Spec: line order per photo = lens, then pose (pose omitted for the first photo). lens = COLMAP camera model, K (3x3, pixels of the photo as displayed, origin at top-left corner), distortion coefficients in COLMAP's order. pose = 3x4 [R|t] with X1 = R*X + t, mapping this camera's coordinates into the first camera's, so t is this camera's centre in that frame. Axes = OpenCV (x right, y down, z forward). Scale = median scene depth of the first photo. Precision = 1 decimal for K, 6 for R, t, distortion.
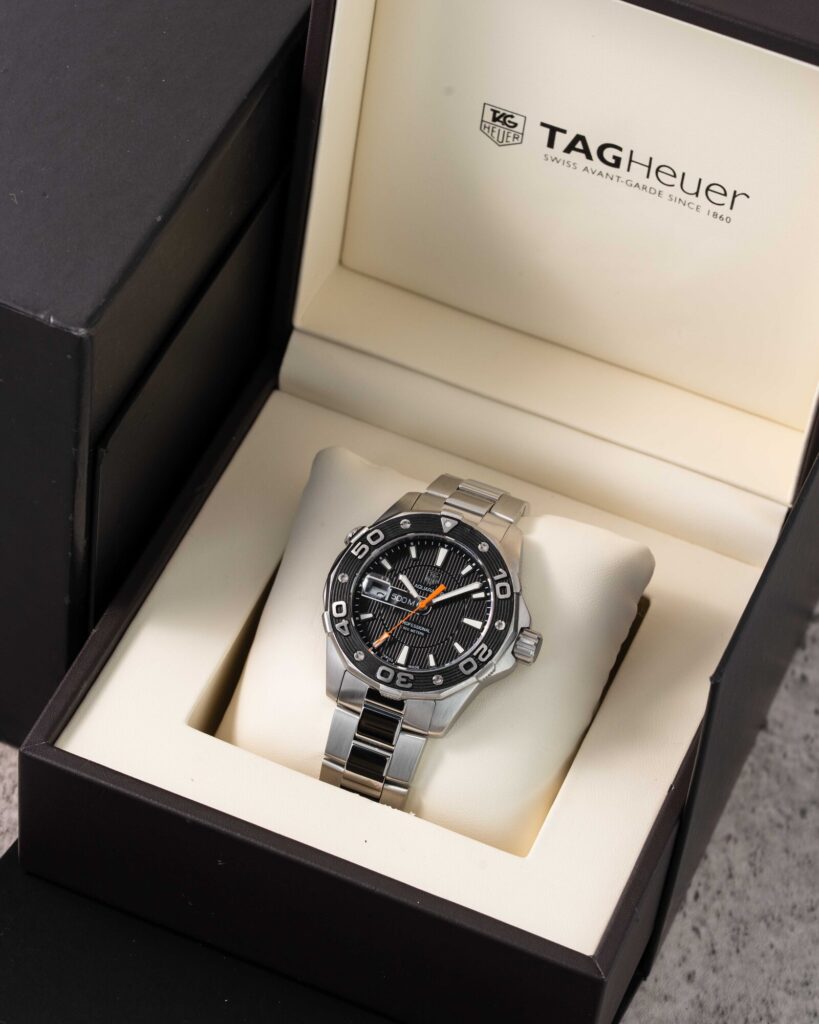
lens RADIAL K [[4456.3, 0, 409.5], [0, 4456.3, 512.0], [0, 0, 1]] dist [0.102579, -7.777274]
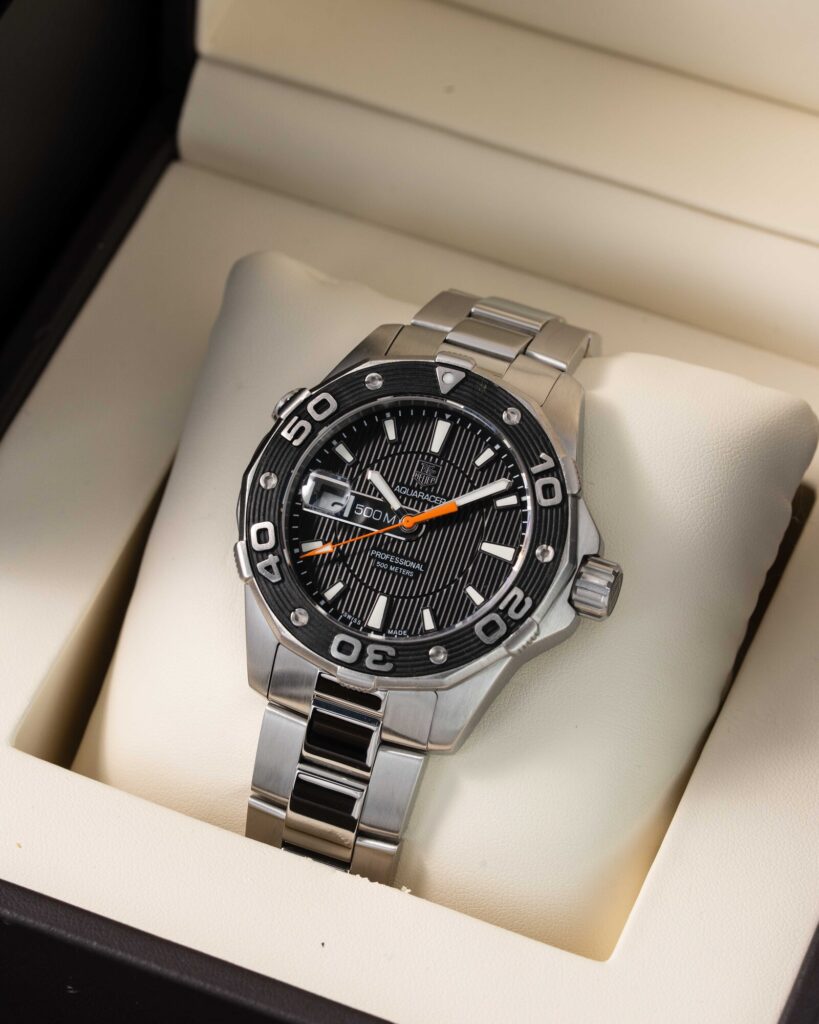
lens RADIAL K [[4456.3, 0, 409.5], [0, 4456.3, 512.0], [0, 0, 1]] dist [0.102579, -7.777274]
pose [[0.997641, -0.041580, -0.054618, 0.034086], [0.043750, 0.998275, 0.039145, -0.002713], [0.052896, -0.041442, 0.997740, 0.432886]]
